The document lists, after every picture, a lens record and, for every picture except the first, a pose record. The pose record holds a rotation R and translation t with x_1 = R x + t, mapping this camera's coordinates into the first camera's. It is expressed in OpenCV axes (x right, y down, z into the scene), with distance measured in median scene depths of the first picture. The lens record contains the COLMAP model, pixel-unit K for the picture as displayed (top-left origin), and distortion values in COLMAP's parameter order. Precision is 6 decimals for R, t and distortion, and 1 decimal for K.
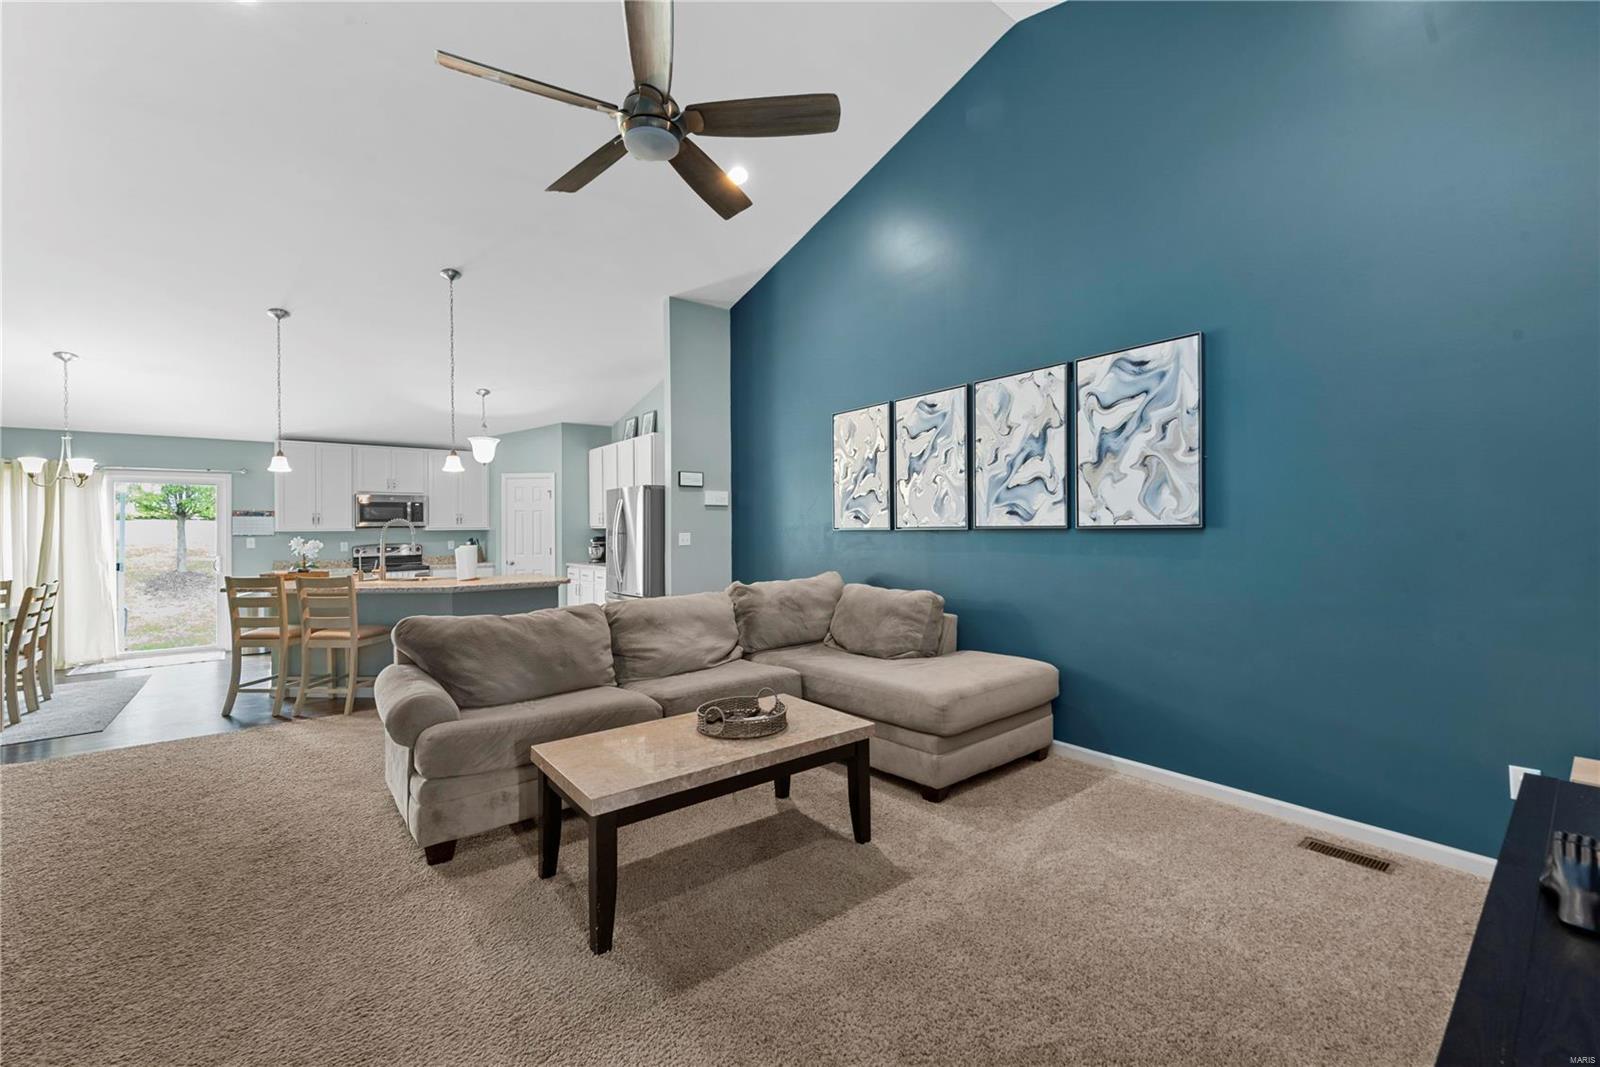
lens RADIAL K [[647.1, 0, 798.7], [0, 647.1, 522.7], [0, 0, 1]] dist [0.018362, -0.003074]
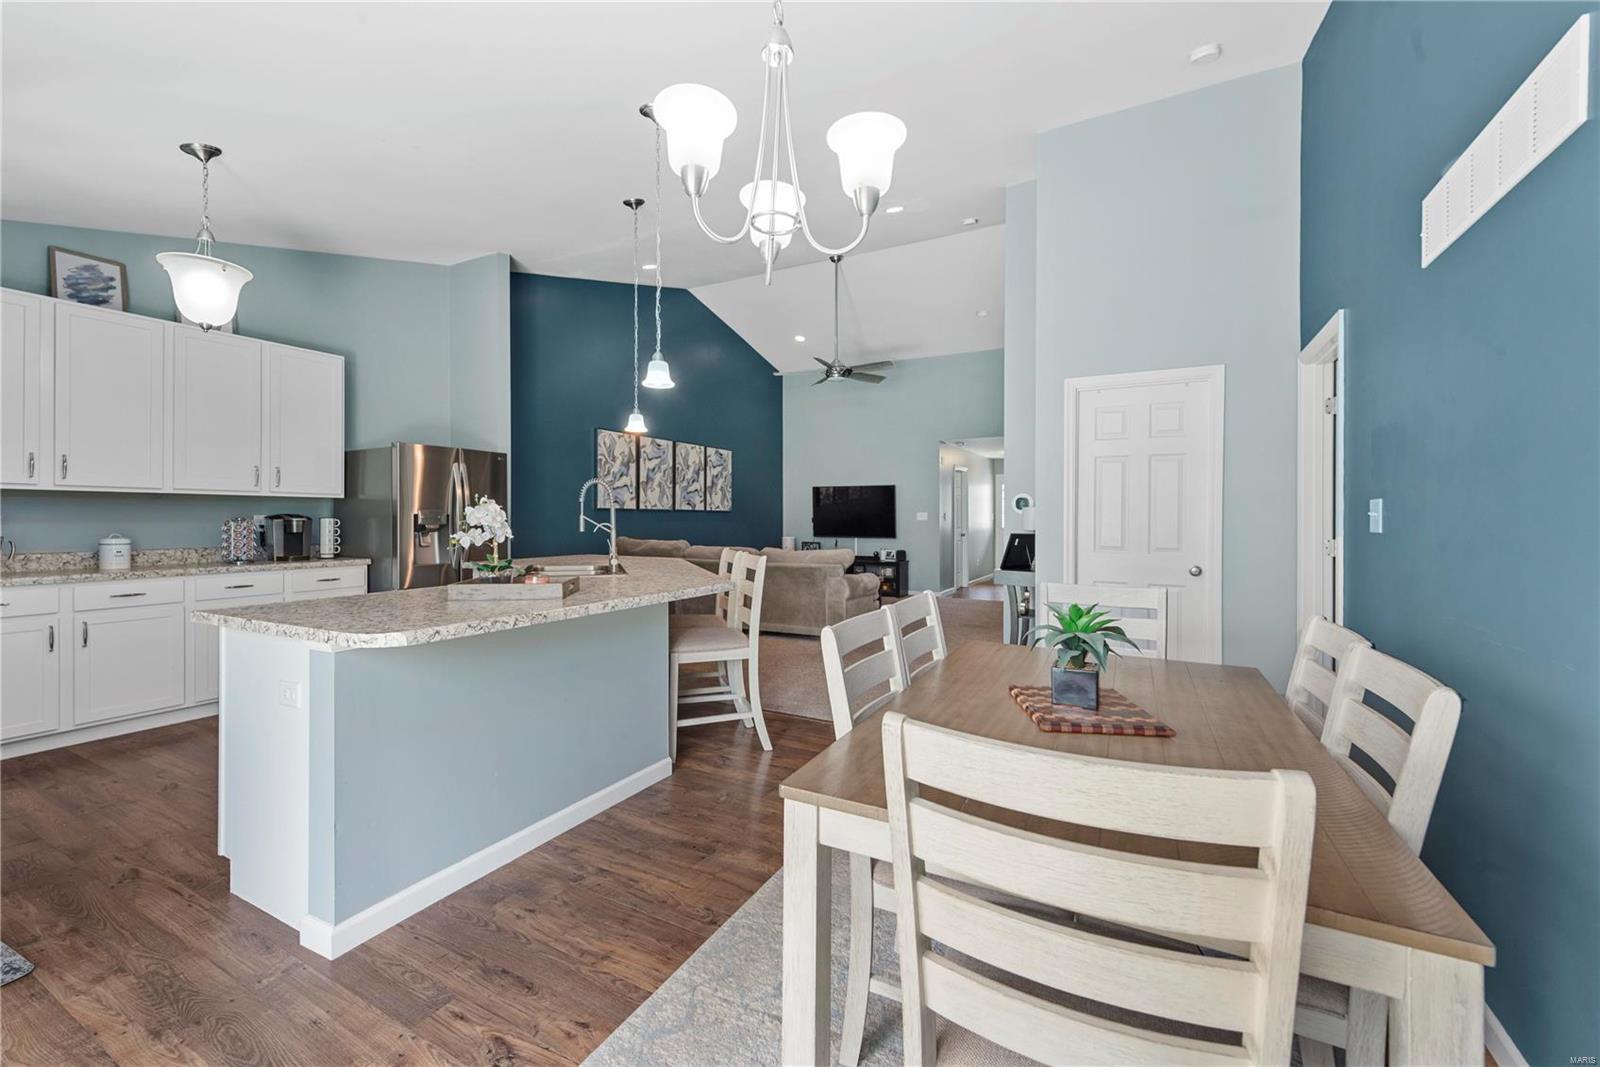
lens RADIAL K [[647.1, 0, 799.8], [0, 647.1, 520.3], [0, 0, 1]] dist [0.018362, -0.003074]
pose [[-0.398413, 0.005515, 0.917190, -1.826142], [-0.007637, 0.999927, -0.009330, 0.057889], [-0.917174, -0.010722, -0.398342, 1.478781]]
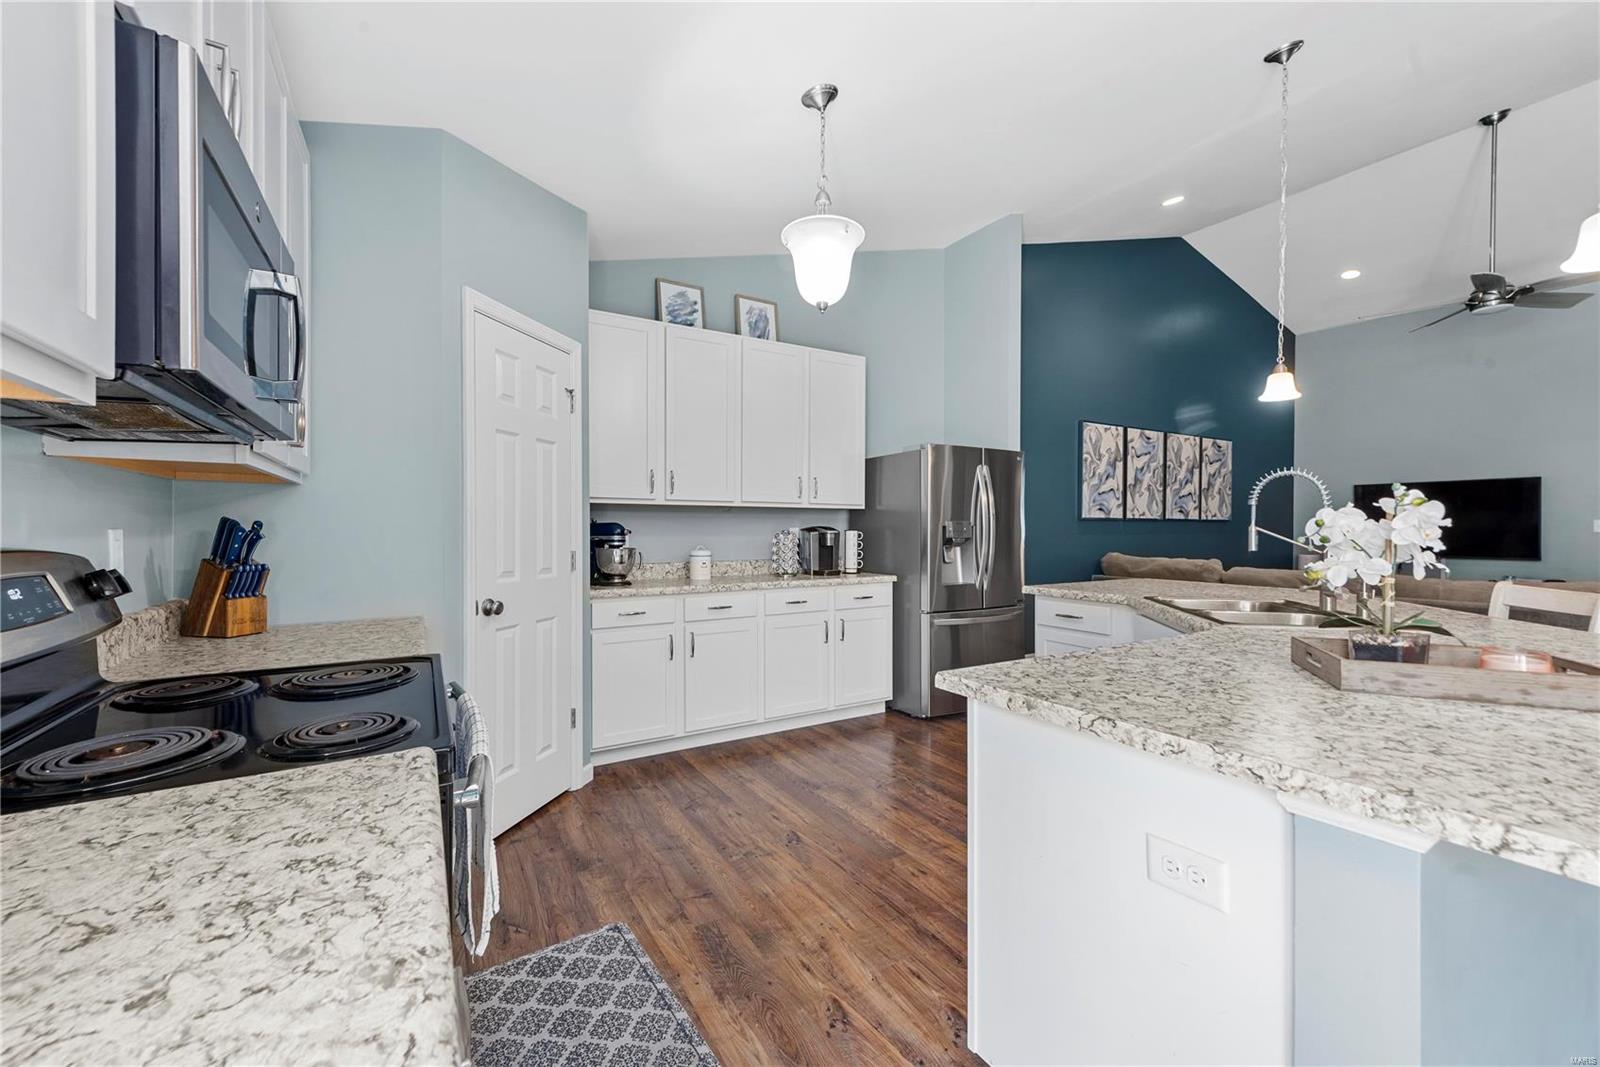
lens RADIAL K [[647.1, 0, 803.4], [0, 647.1, 540.6], [0, 0, 1]] dist [0.018362, -0.003074]
pose [[0.120439, -0.008659, 0.992683, -1.509715], [-0.011170, 0.999887, 0.010077, 0.056279], [-0.992658, -0.012302, 0.120329, 1.736522]]
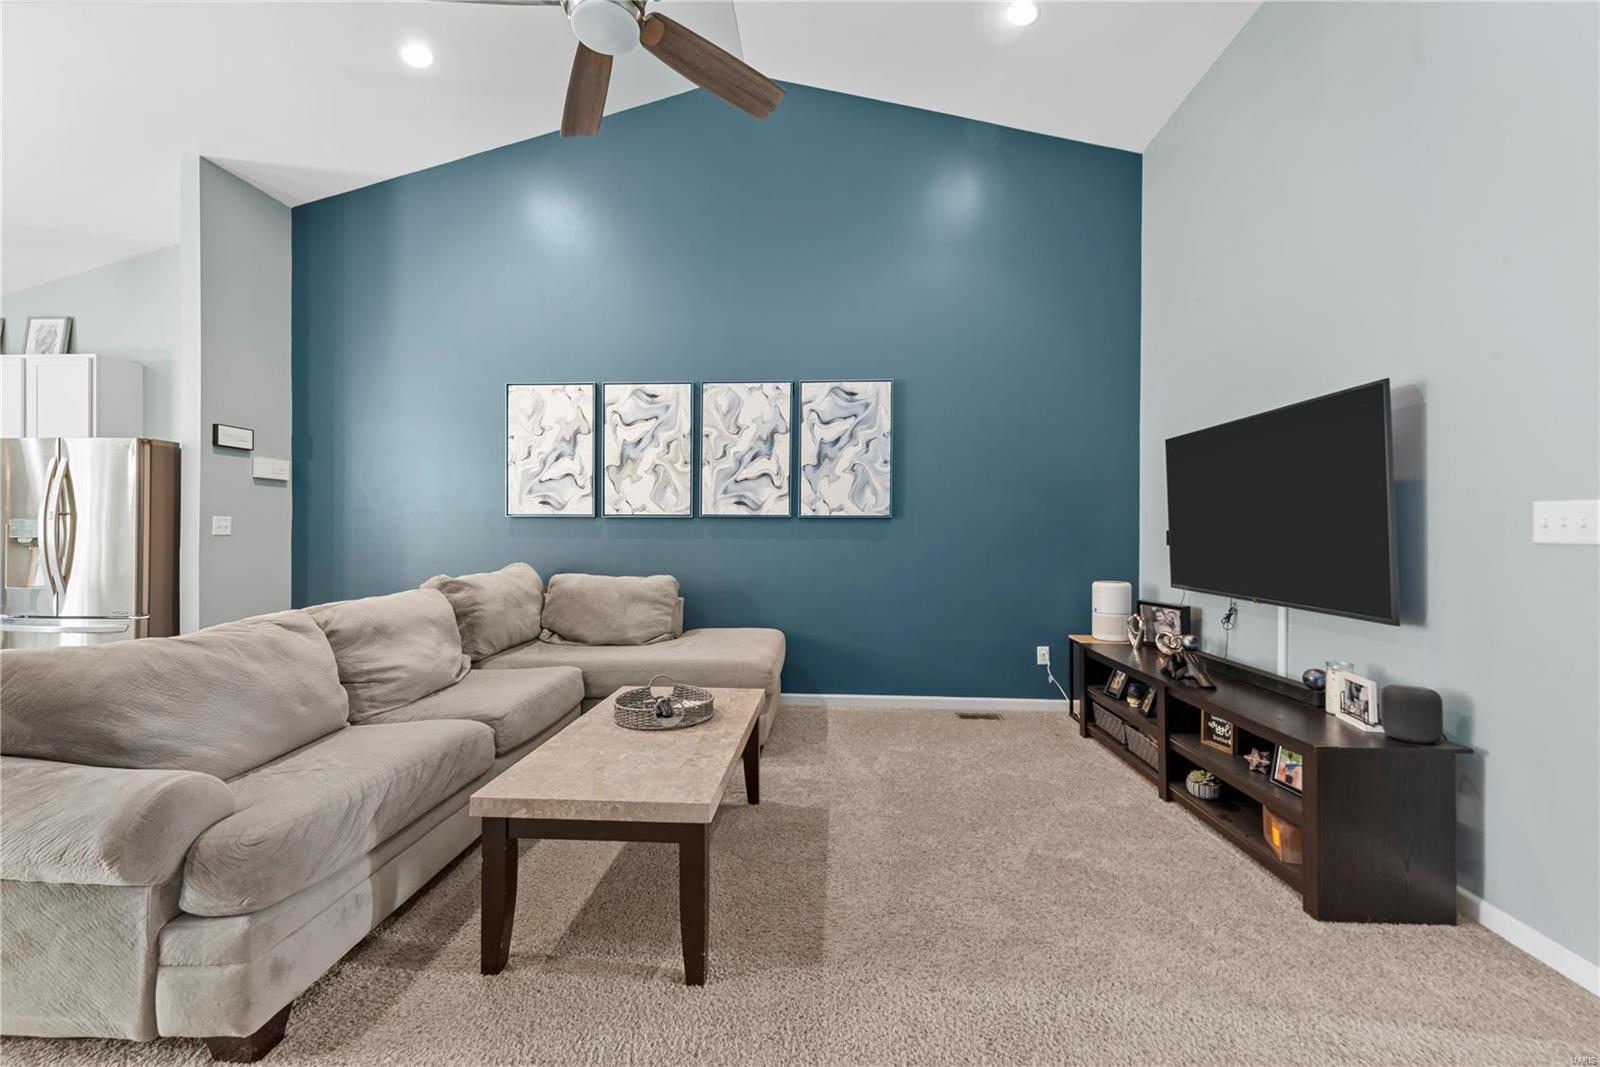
lens RADIAL K [[647.1, 0, 769.5], [0, 647.1, 529.6], [0, 0, 1]] dist [0.018362, -0.003074]
pose [[0.672749, 0.016385, 0.739689, -0.456331], [-0.018898, 0.999809, -0.004959, 0.034395], [-0.739629, -0.010643, 0.672930, 0.186188]]
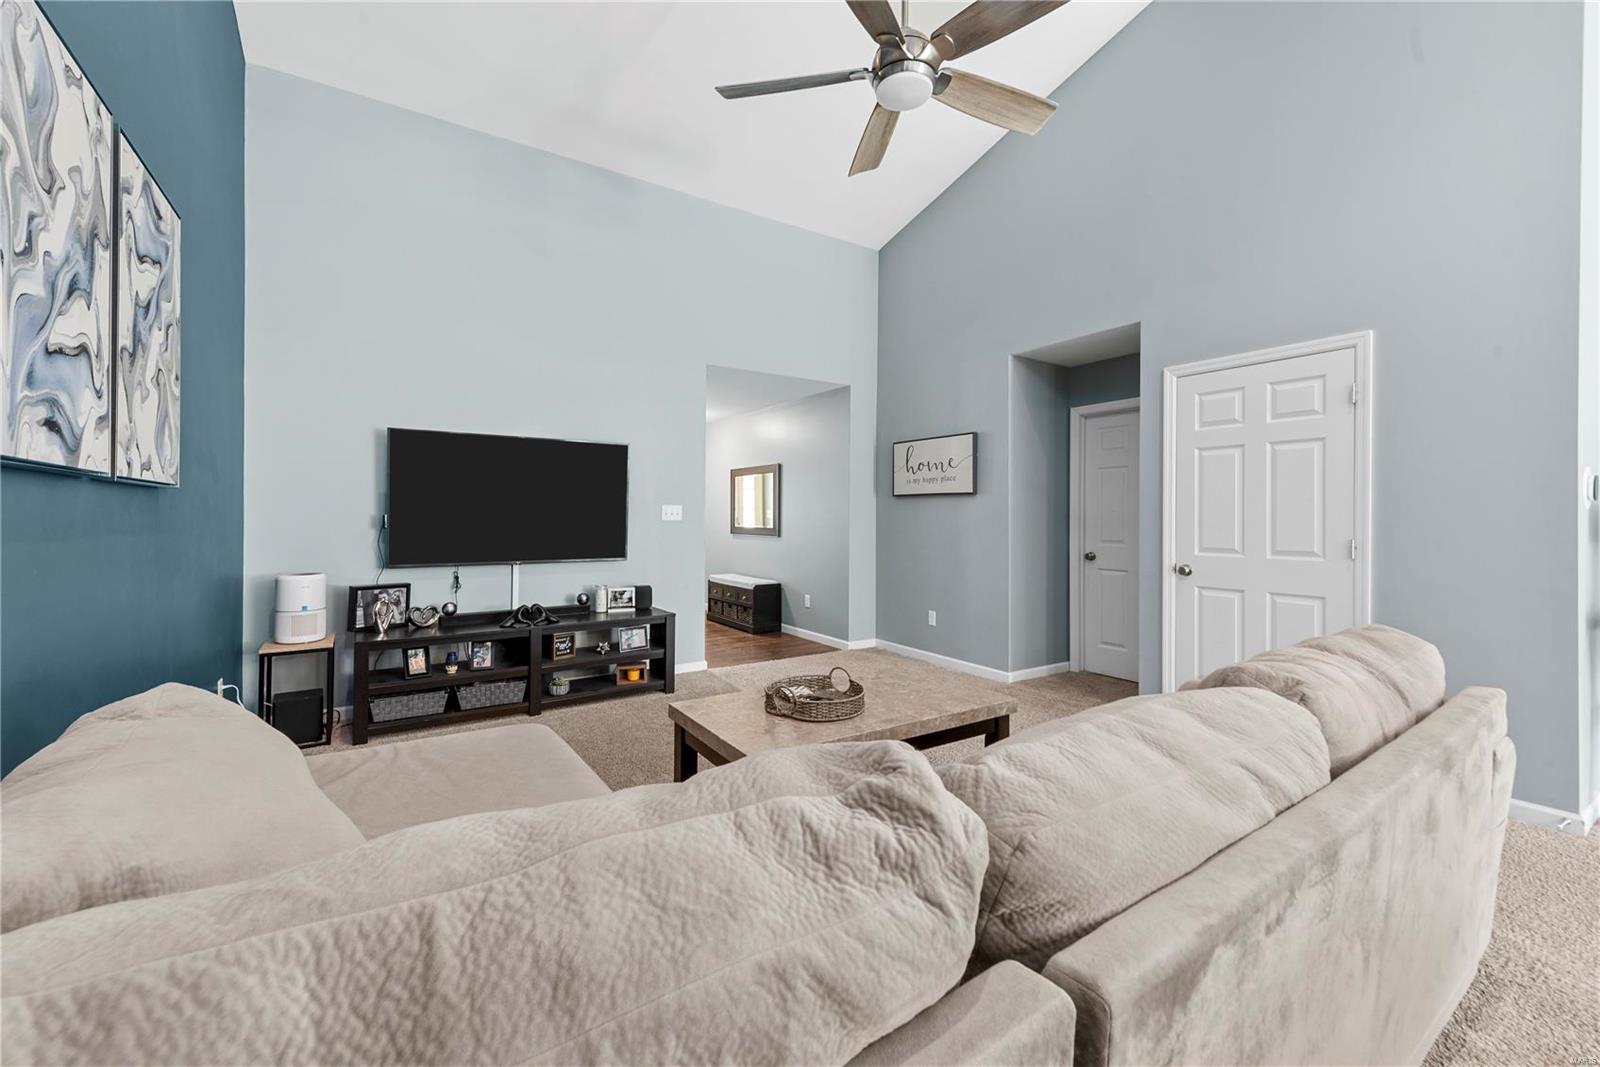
lens RADIAL K [[647.1, 0, 798.3], [0, 647.1, 520.7], [0, 0, 1]] dist [0.018362, -0.003074]
pose [[-0.997453, 0.008753, 0.070782, -0.096994], [0.008336, 0.999946, -0.006189, 0.040770], [-0.070832, -0.005584, -0.997473, 1.271041]]
